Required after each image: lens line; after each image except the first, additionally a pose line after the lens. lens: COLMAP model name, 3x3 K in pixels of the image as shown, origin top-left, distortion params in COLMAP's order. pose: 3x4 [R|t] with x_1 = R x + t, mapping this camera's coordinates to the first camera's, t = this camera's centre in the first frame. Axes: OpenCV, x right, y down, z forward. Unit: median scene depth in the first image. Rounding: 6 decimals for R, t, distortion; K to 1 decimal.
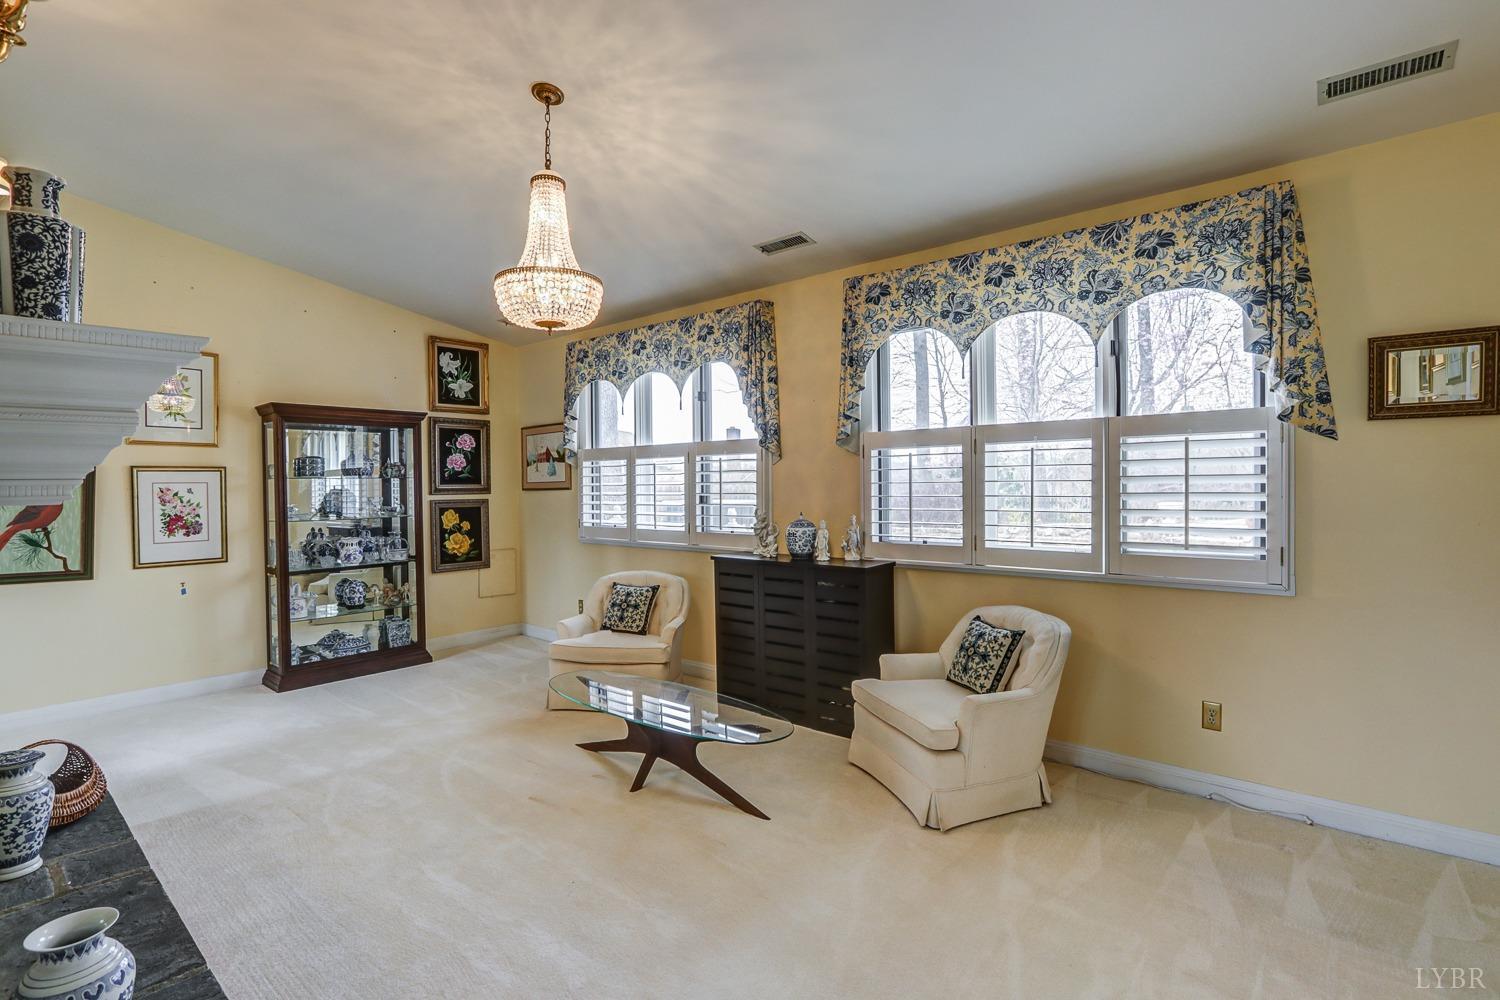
lens RADIAL K [[700.3, 0, 715.1], [0, 700.3, 507.1], [0, 0, 1]] dist [-0.035158, 0.005874]
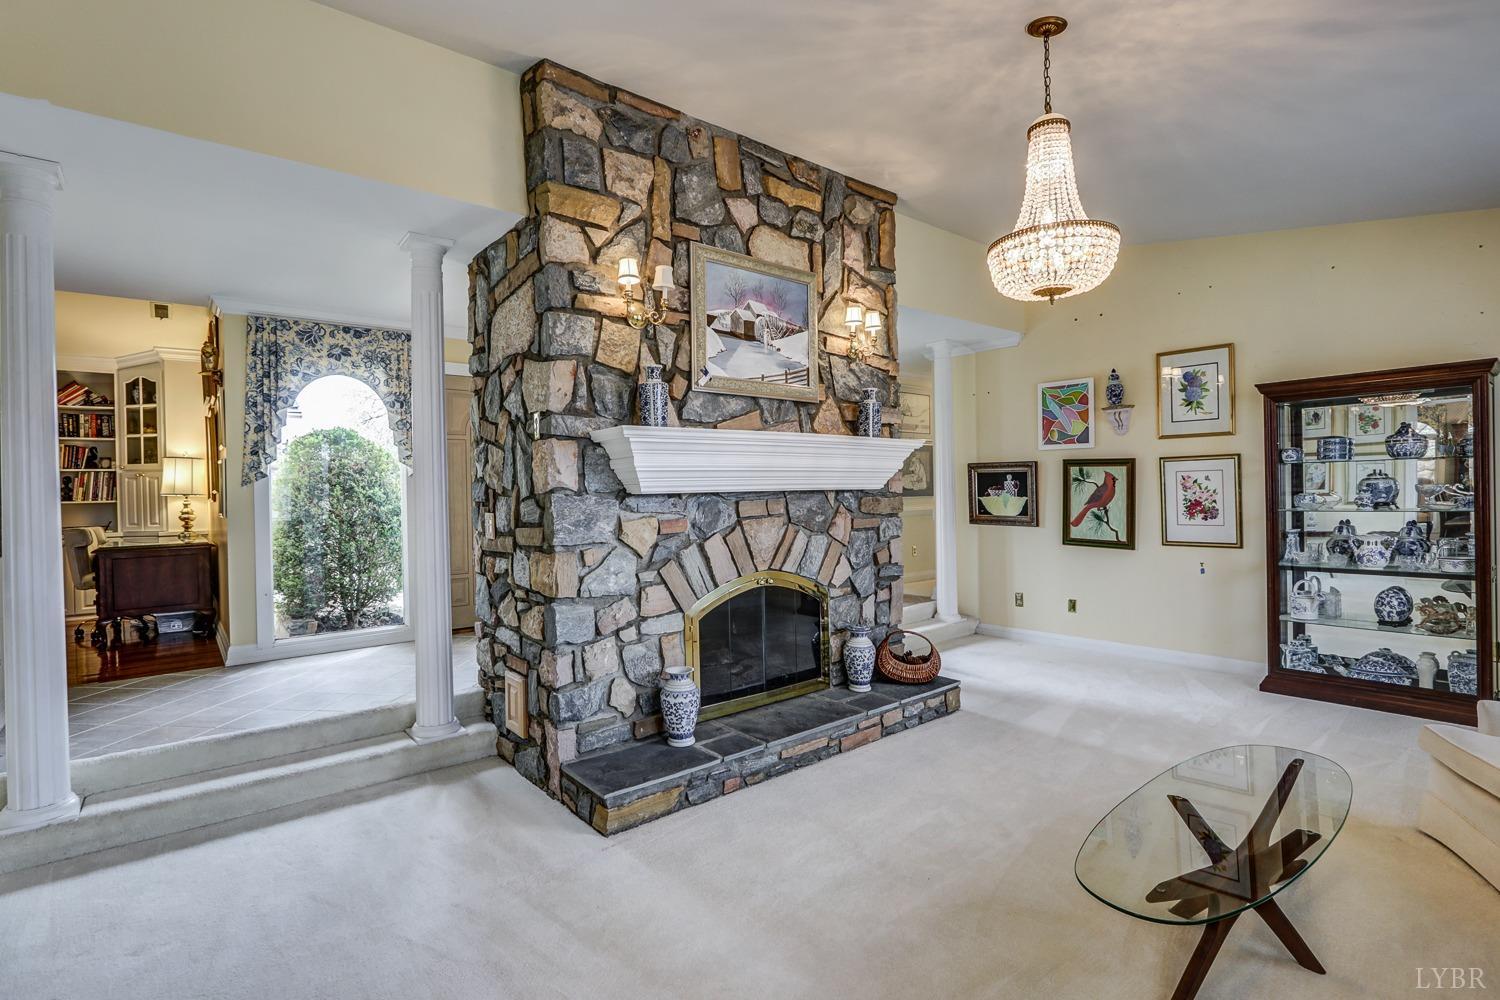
lens RADIAL K [[700.3, 0, 746.1], [0, 700.3, 493.6], [0, 0, 1]] dist [-0.035158, 0.005874]
pose [[-0.162988, 0.013751, -0.986532, 0.423579], [-0.009921, 0.999829, 0.015576, -0.009323], [0.986578, 0.012326, -0.162823, 0.477492]]
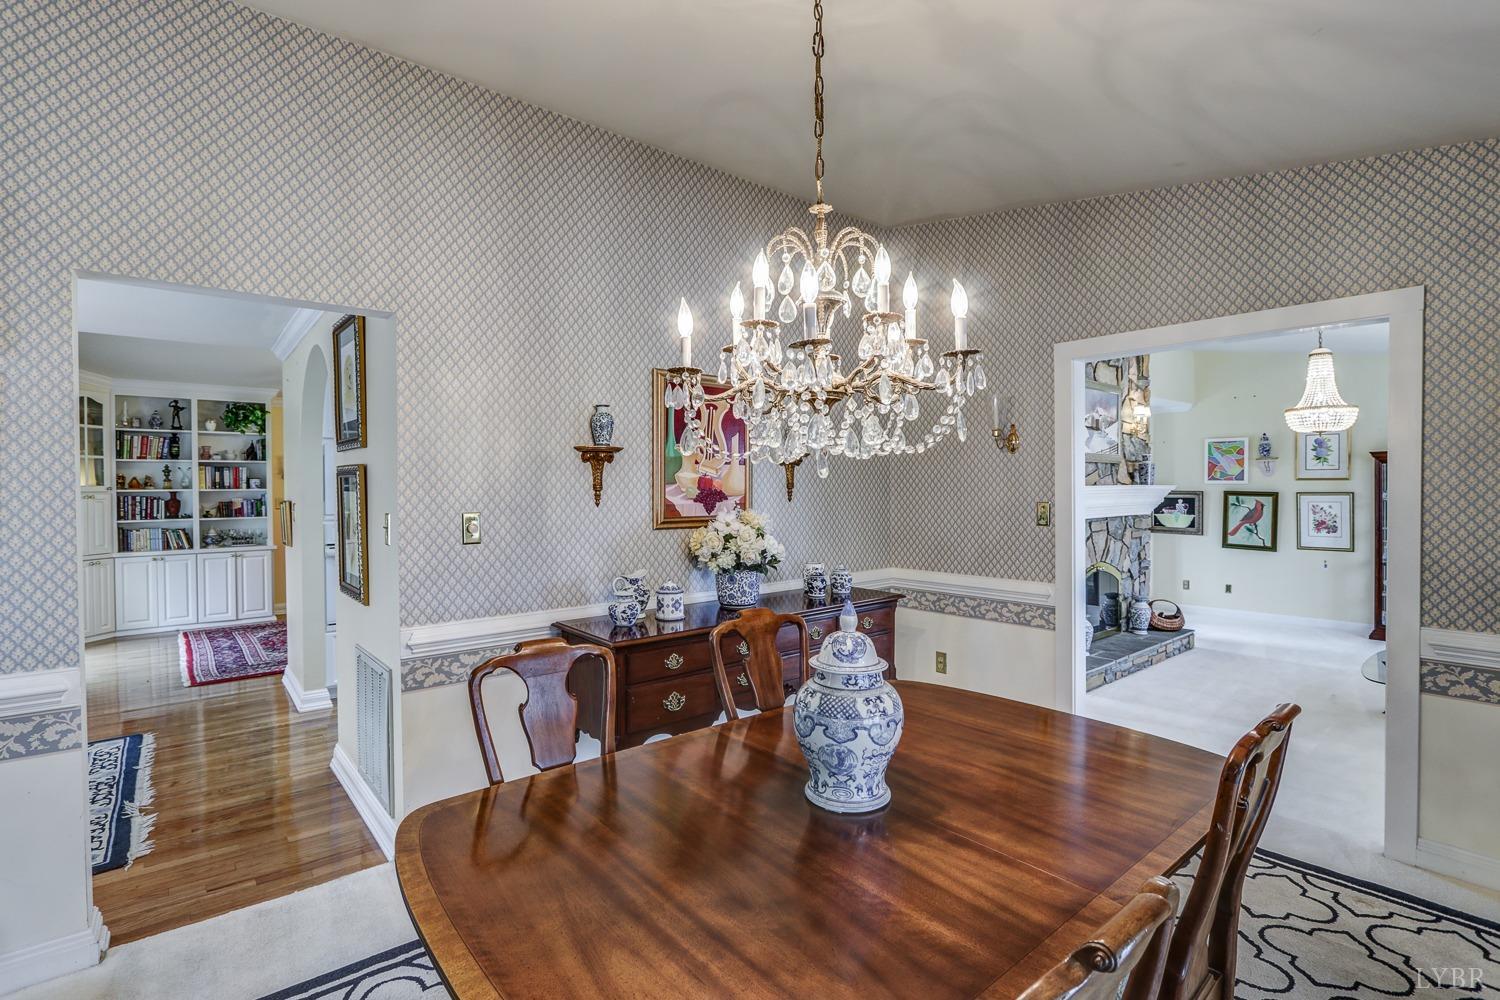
lens RADIAL K [[700.3, 0, 747.2], [0, 700.3, 491.6], [0, 0, 1]] dist [-0.035158, 0.005874]
pose [[-0.162080, 0.014600, -0.986670, 1.145031], [-0.020832, 0.999617, 0.018213, -0.062898], [0.986558, 0.023507, -0.161713, -0.140676]]
